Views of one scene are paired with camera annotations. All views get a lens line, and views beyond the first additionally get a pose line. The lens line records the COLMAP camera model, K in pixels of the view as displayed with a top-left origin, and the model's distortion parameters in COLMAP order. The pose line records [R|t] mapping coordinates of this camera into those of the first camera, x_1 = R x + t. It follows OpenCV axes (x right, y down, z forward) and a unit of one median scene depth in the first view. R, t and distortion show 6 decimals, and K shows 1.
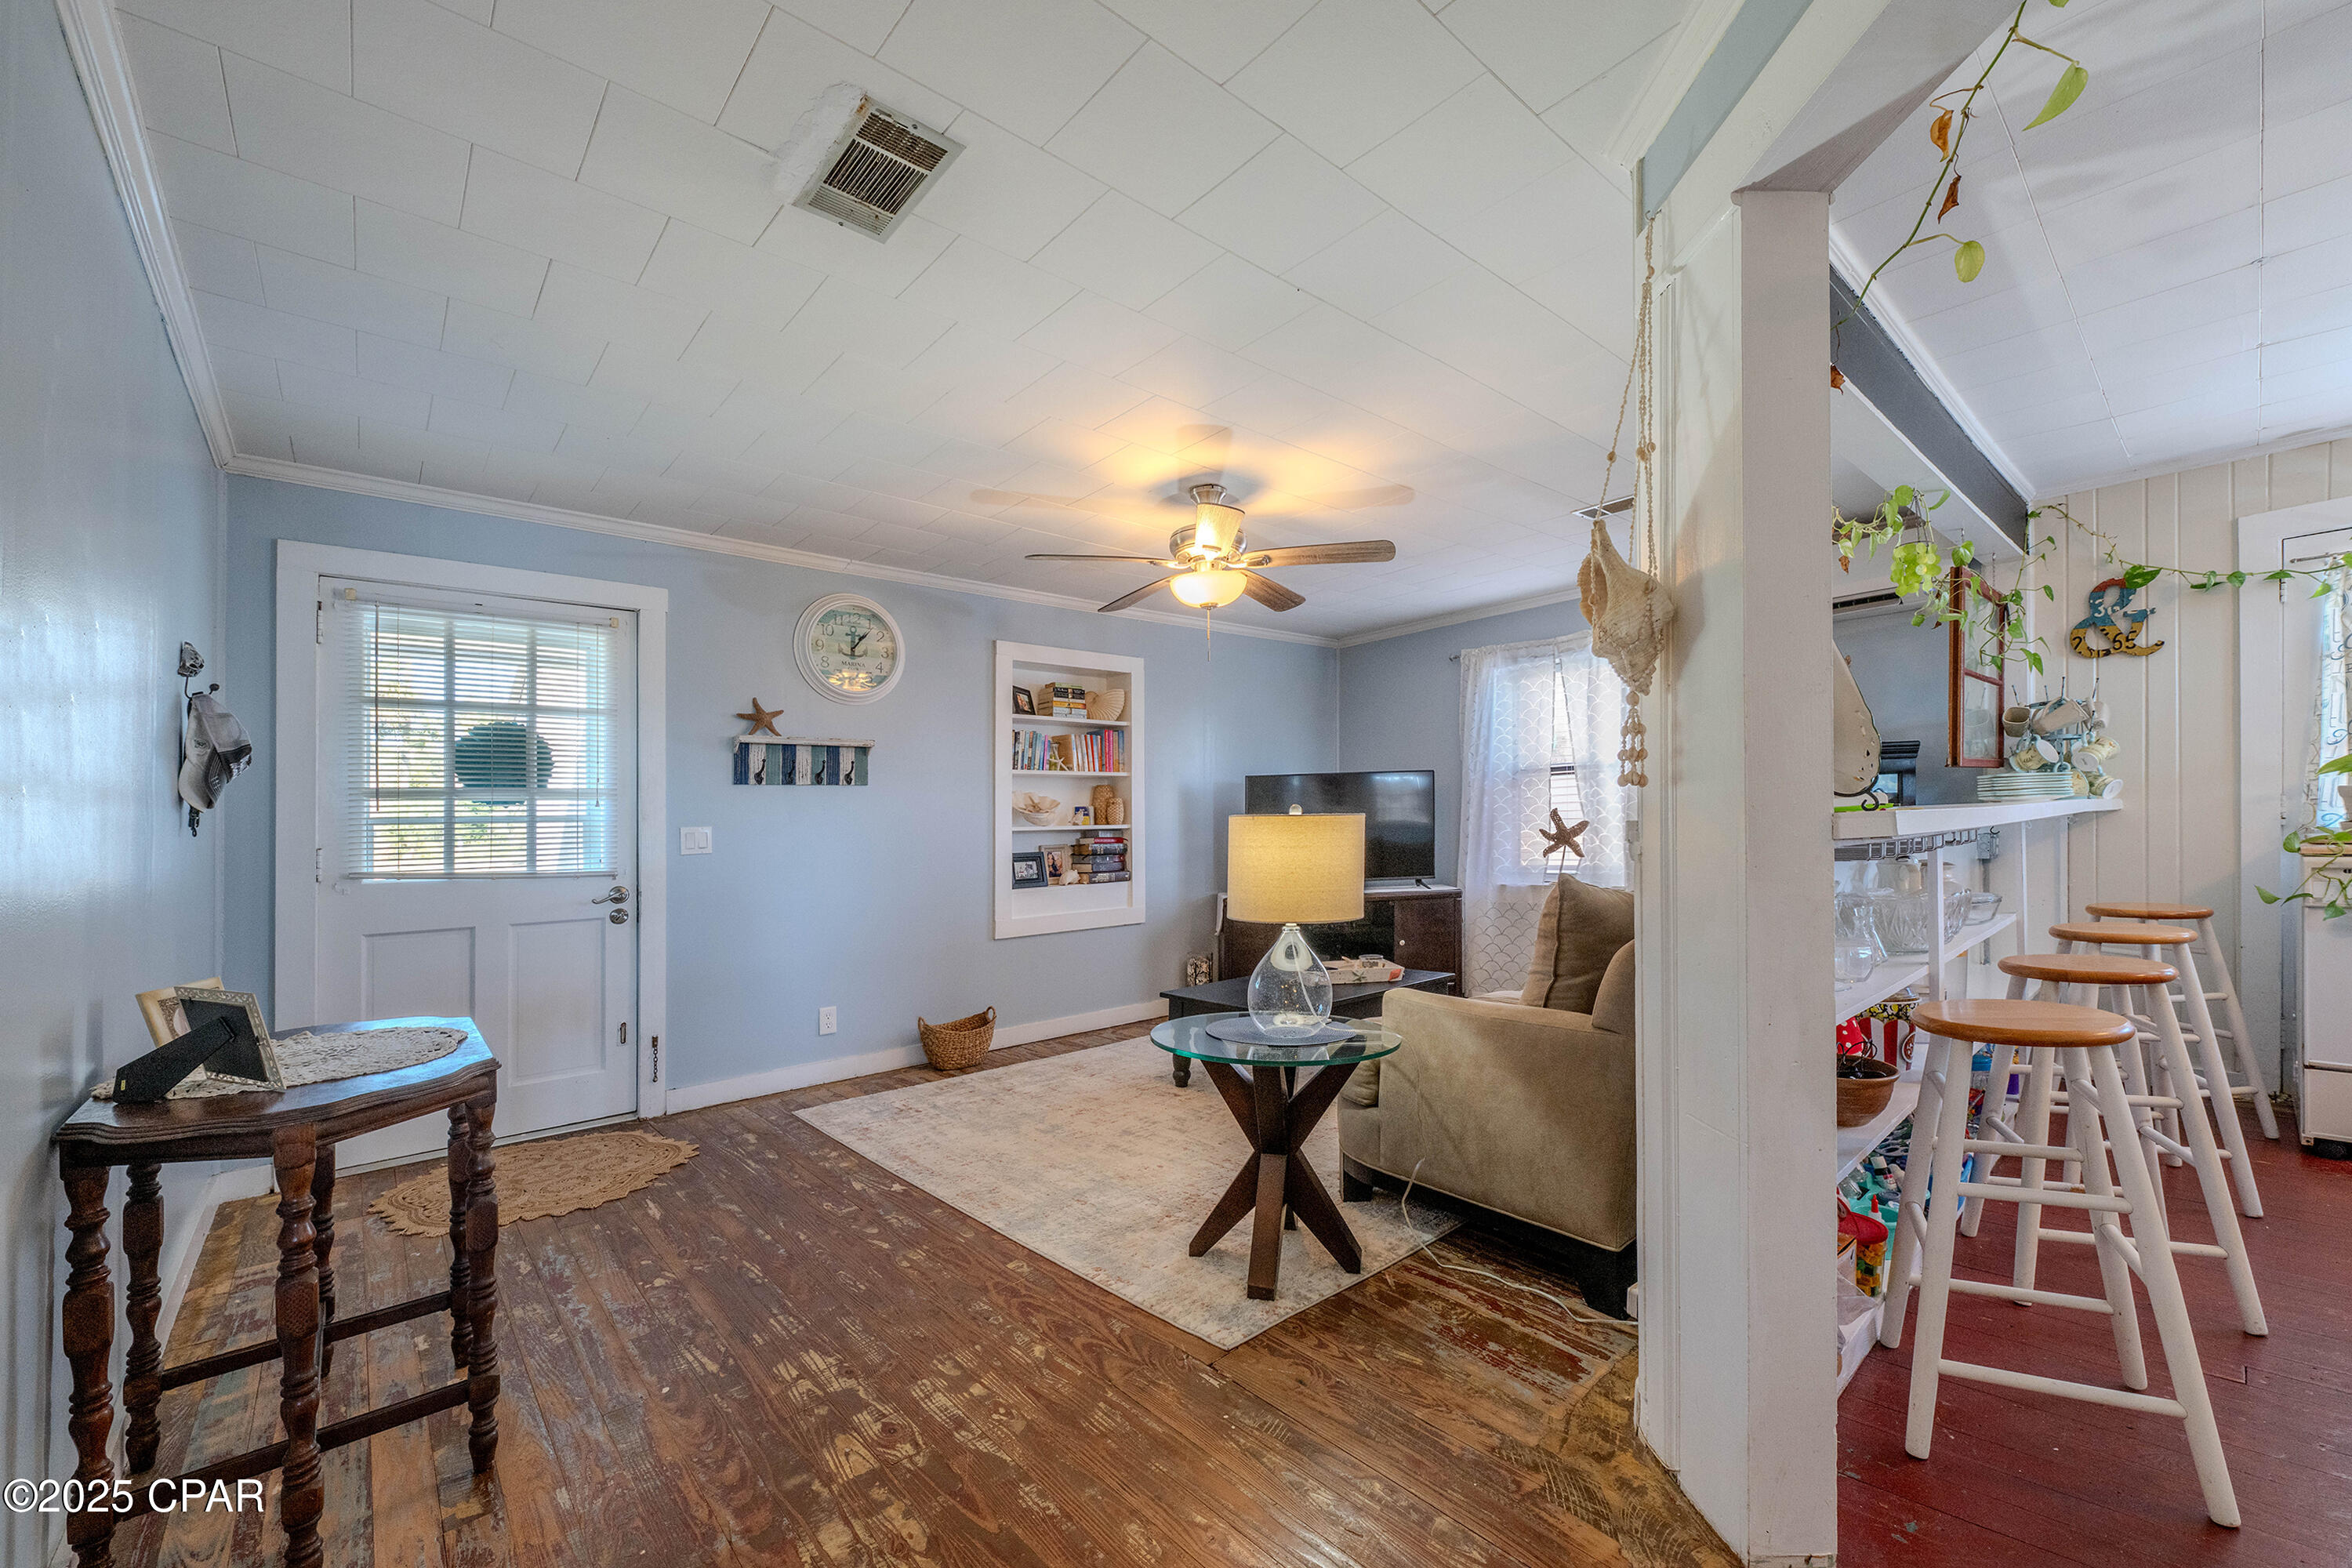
lens RADIAL K [[935.0, 0, 1199.2], [0, 935.0, 820.5], [0, 0, 1]] dist [0.000446, -0.000764]
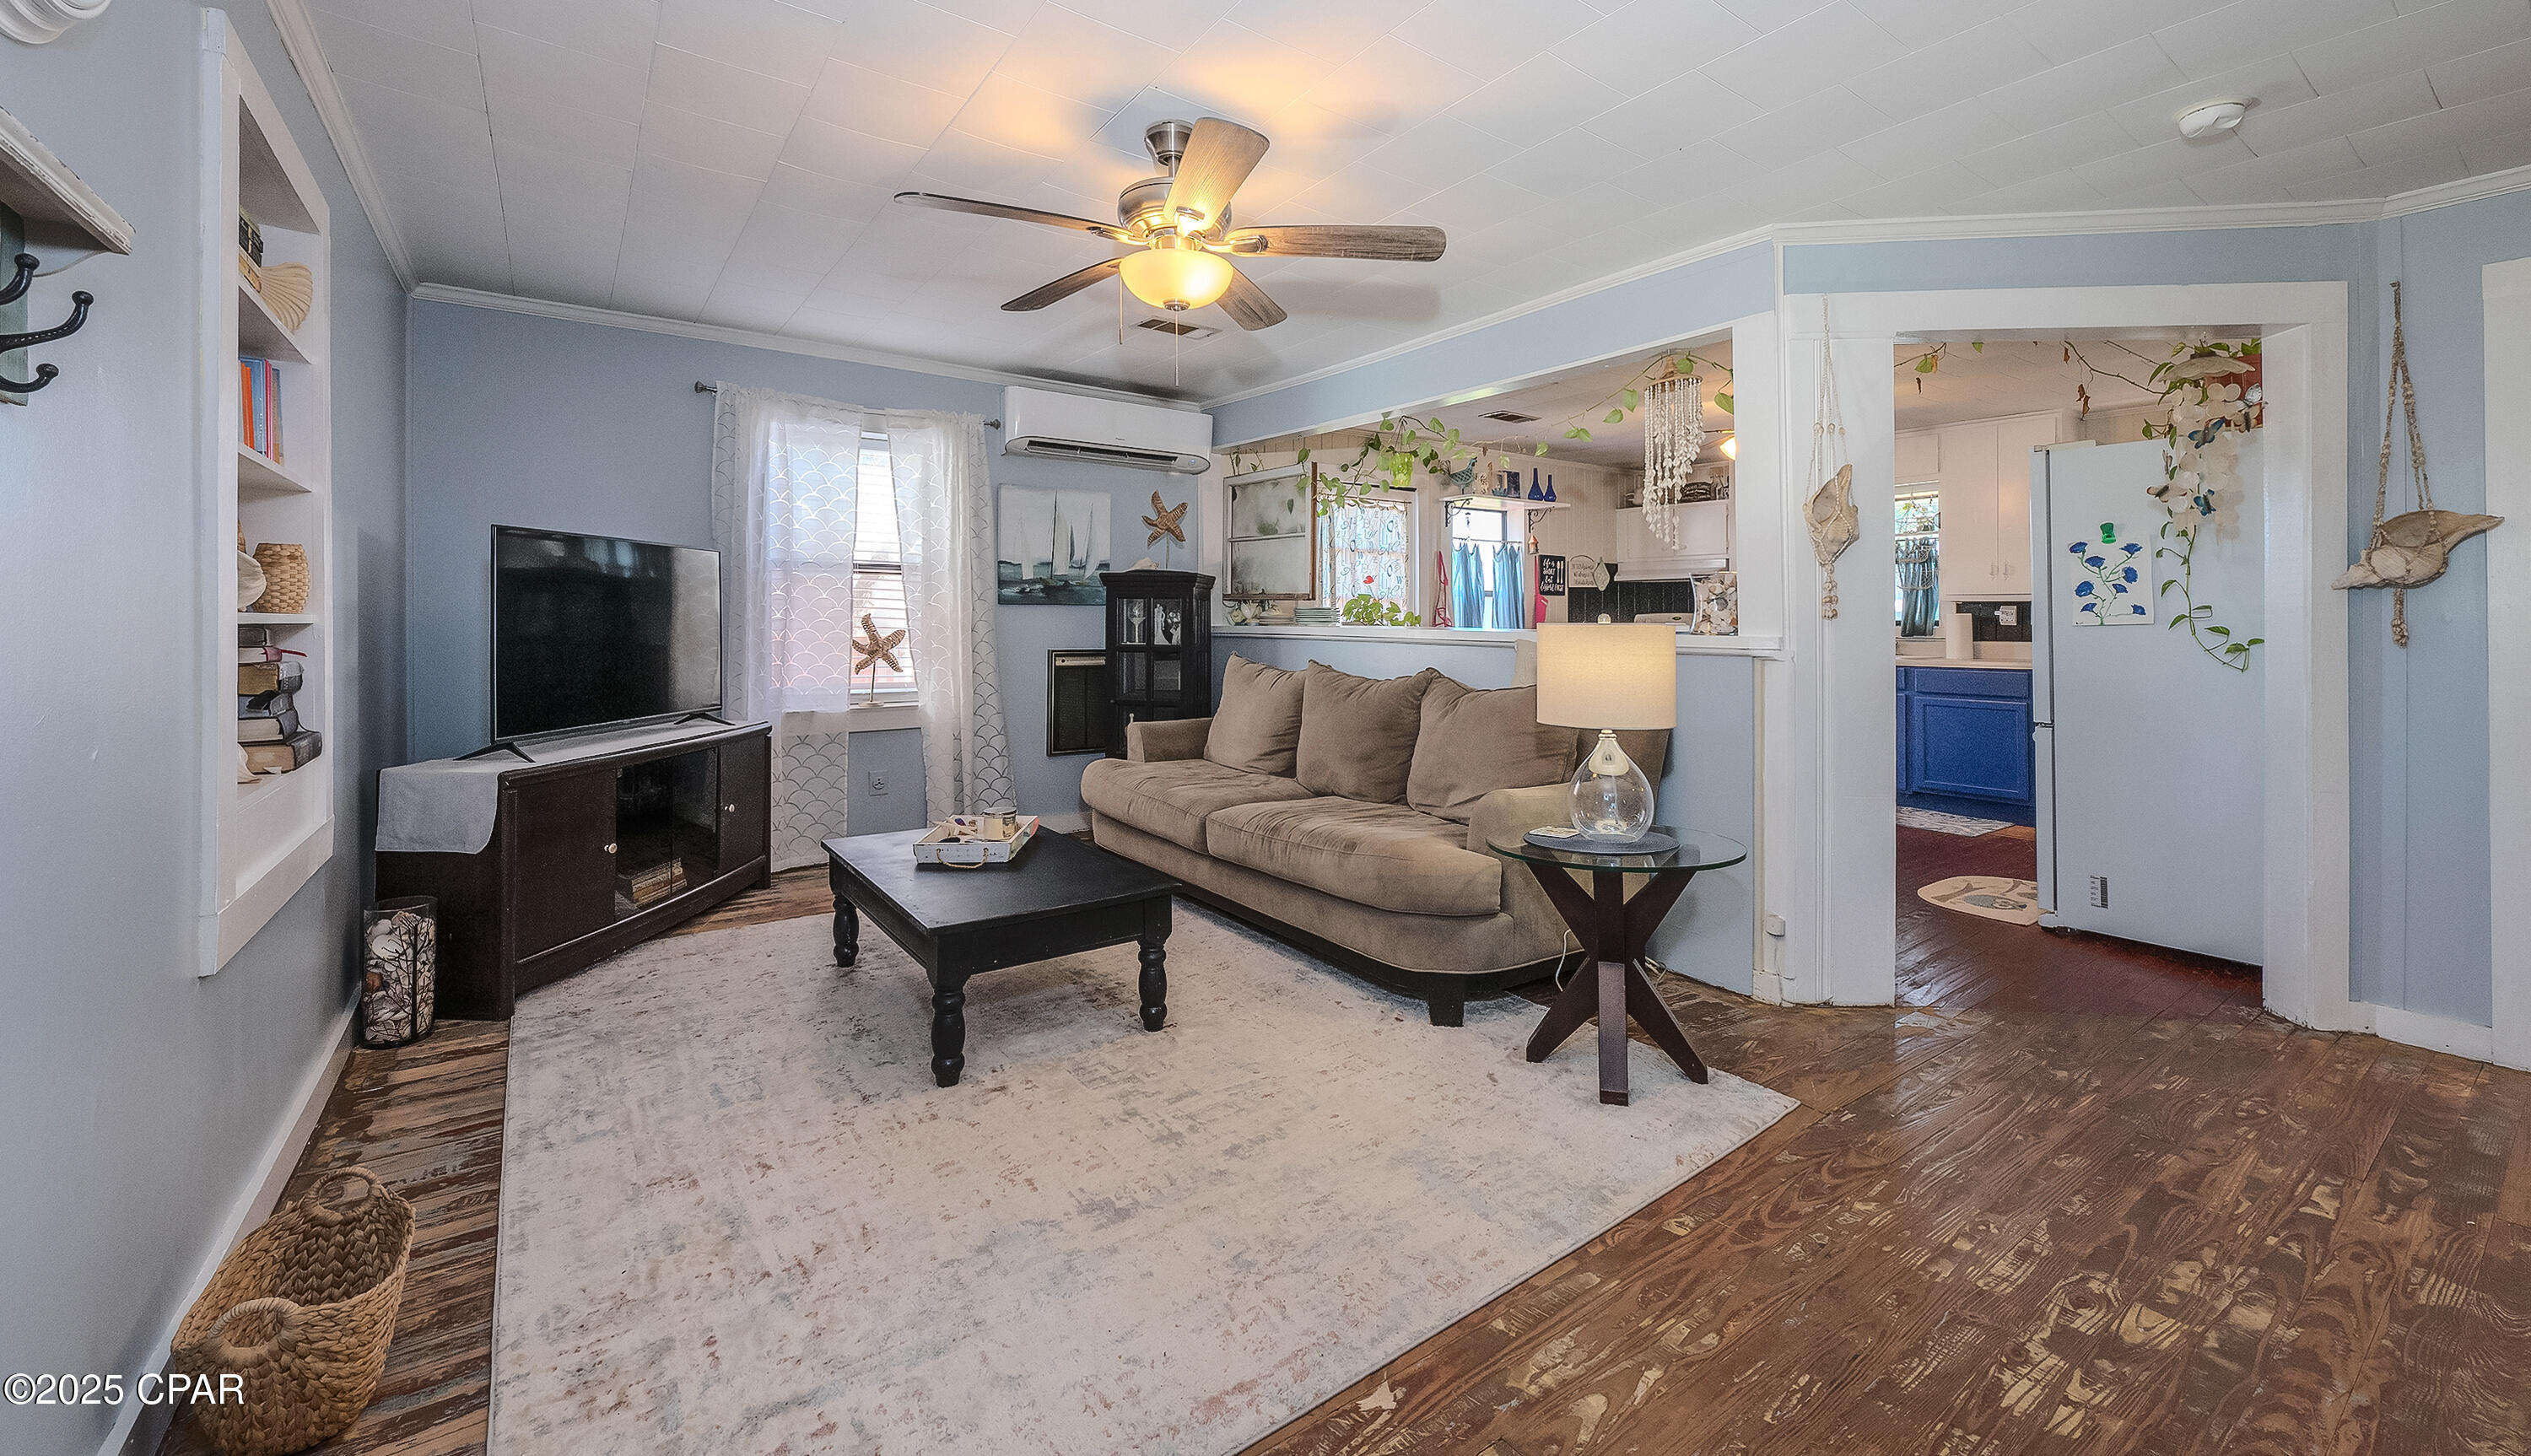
lens RADIAL K [[1041.5, 0, 1227.8], [0, 1041.5, 600.2], [0, 0, 1]] dist [-0.000799, 0.000106]
pose [[0.105339, 0.048643, 0.993246, -0.746638], [-0.015287, 0.998764, -0.047292, 0.020293], [-0.994319, -0.010202, 0.105952, 0.888325]]
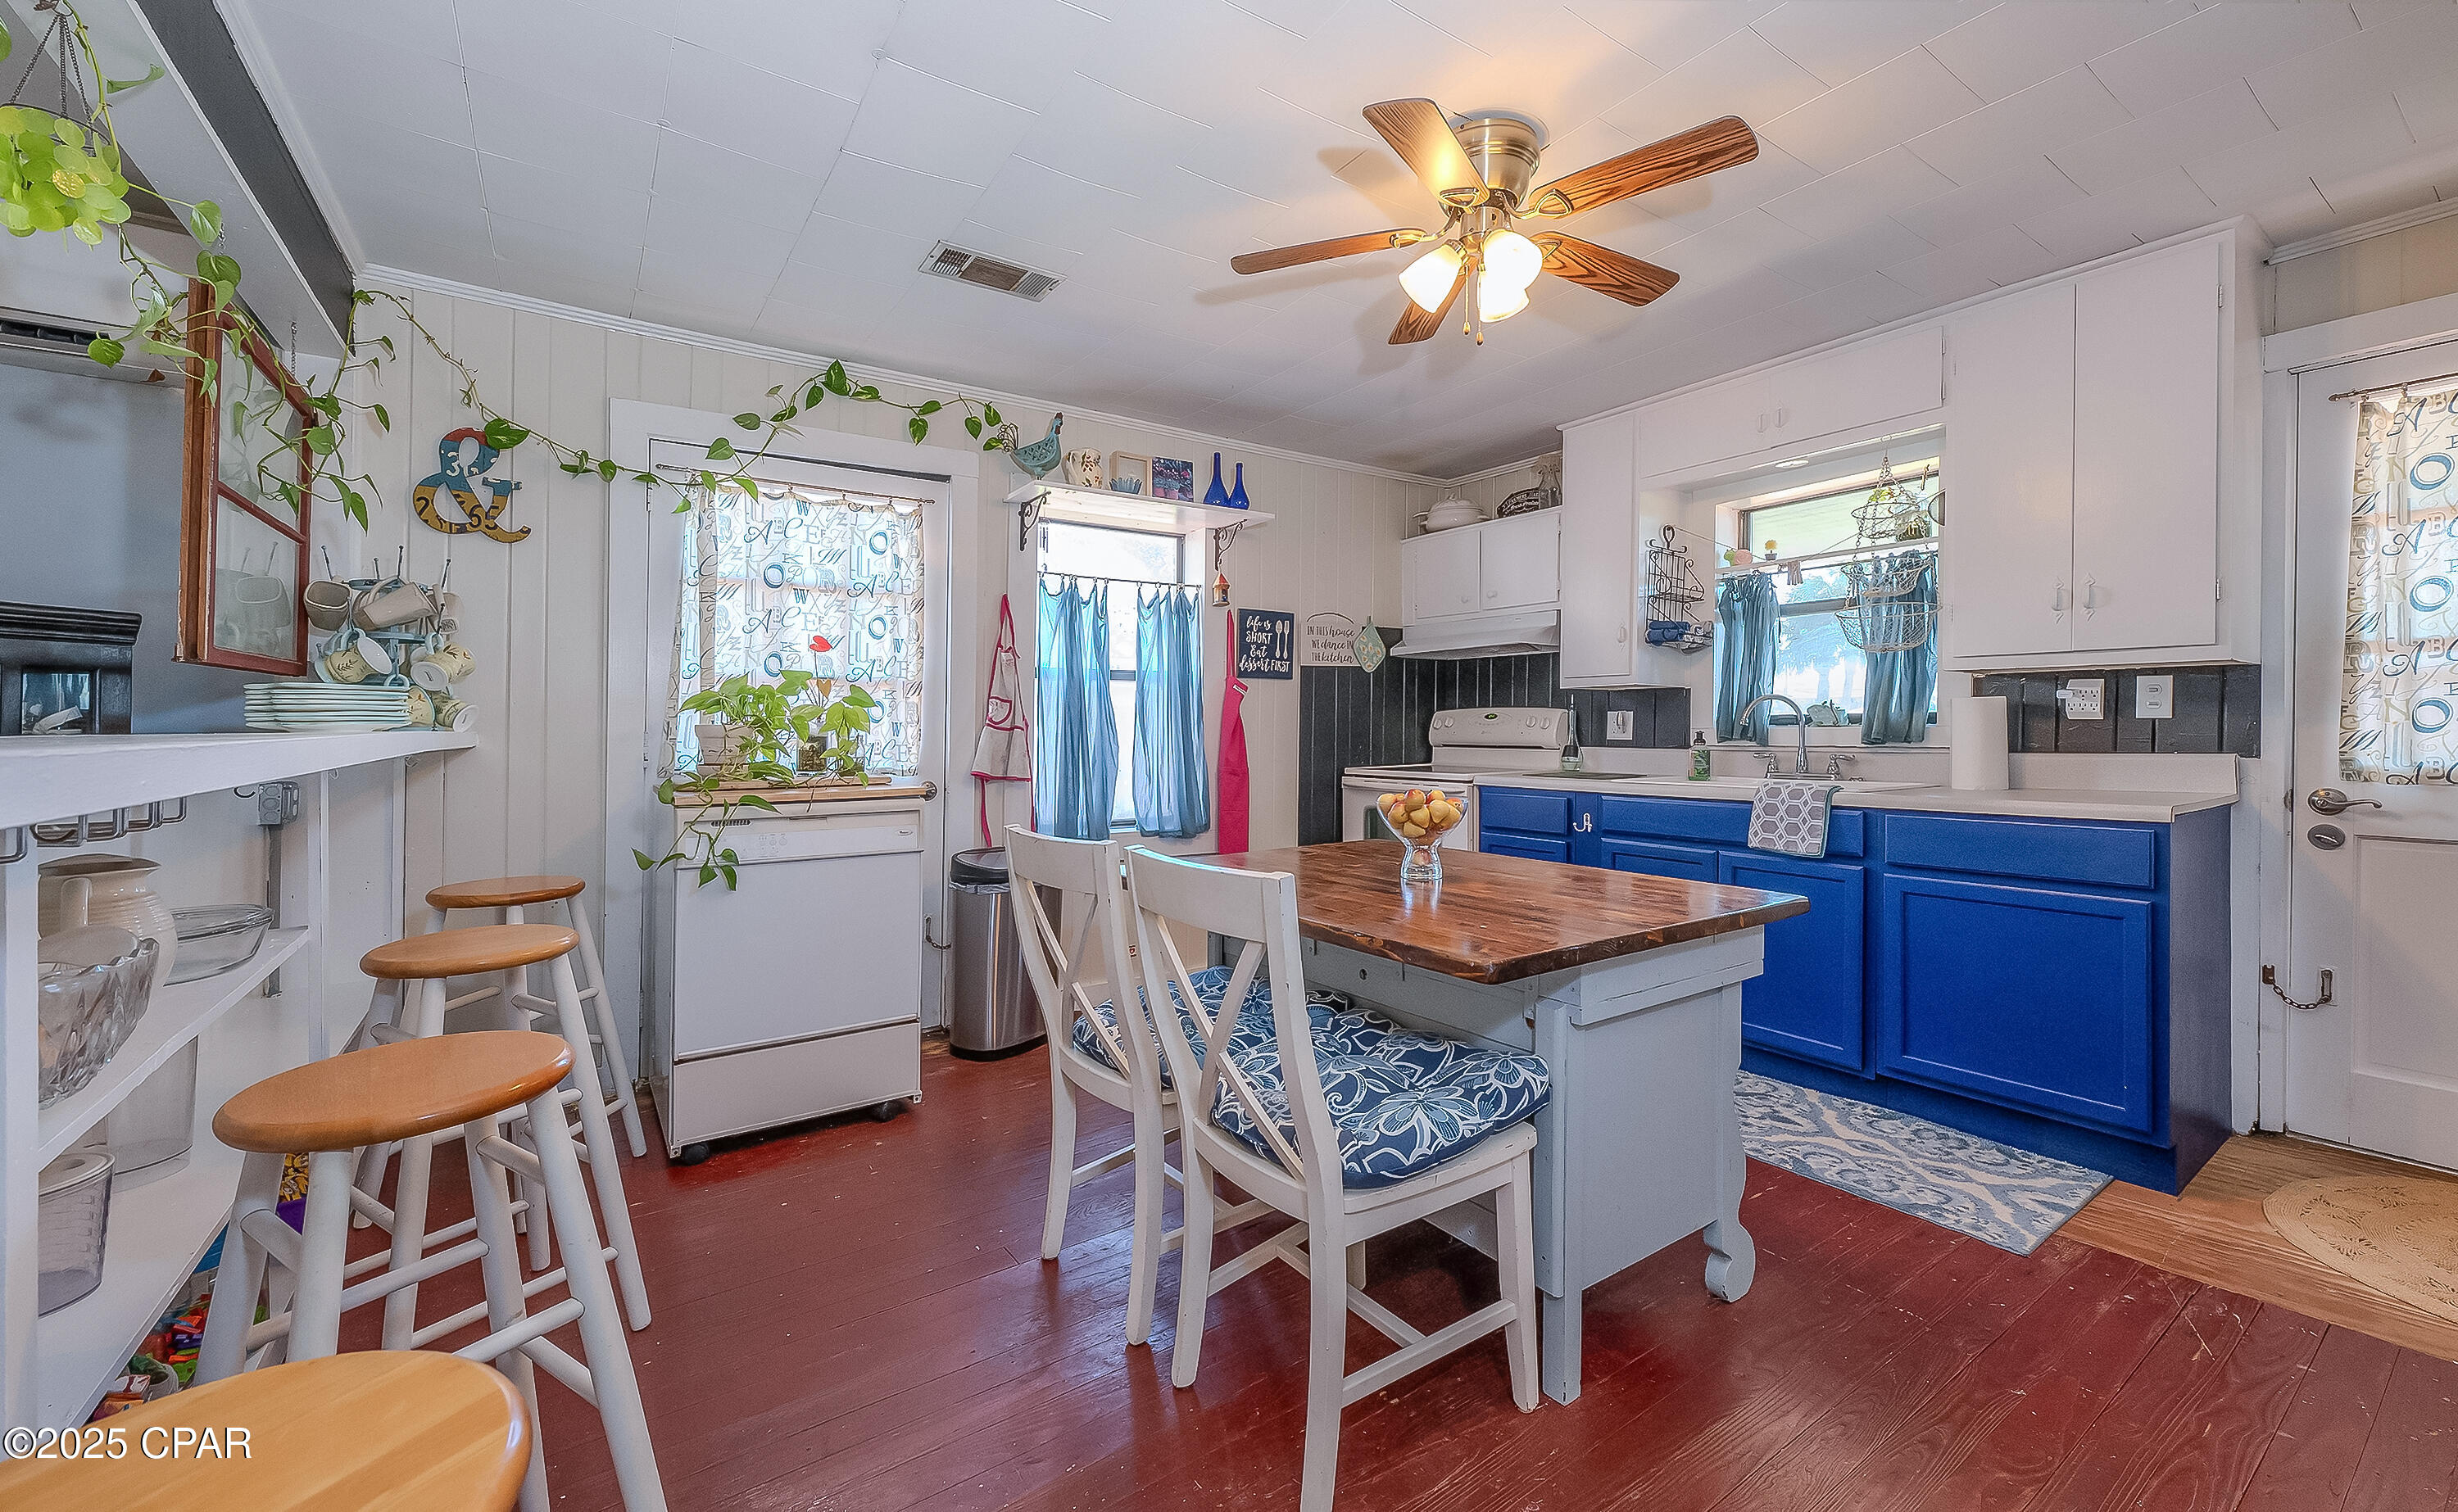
lens RADIAL K [[975.5, 0, 1249.0], [0, 975.5, 748.7], [0, 0, 1]] dist [-0.007875, 0.000623]
pose [[0.119499, 0.011400, 0.992769, 0.315677], [-0.005704, 0.999925, -0.010796, -0.006097], [-0.992818, -0.004373, 0.119555, 0.320749]]
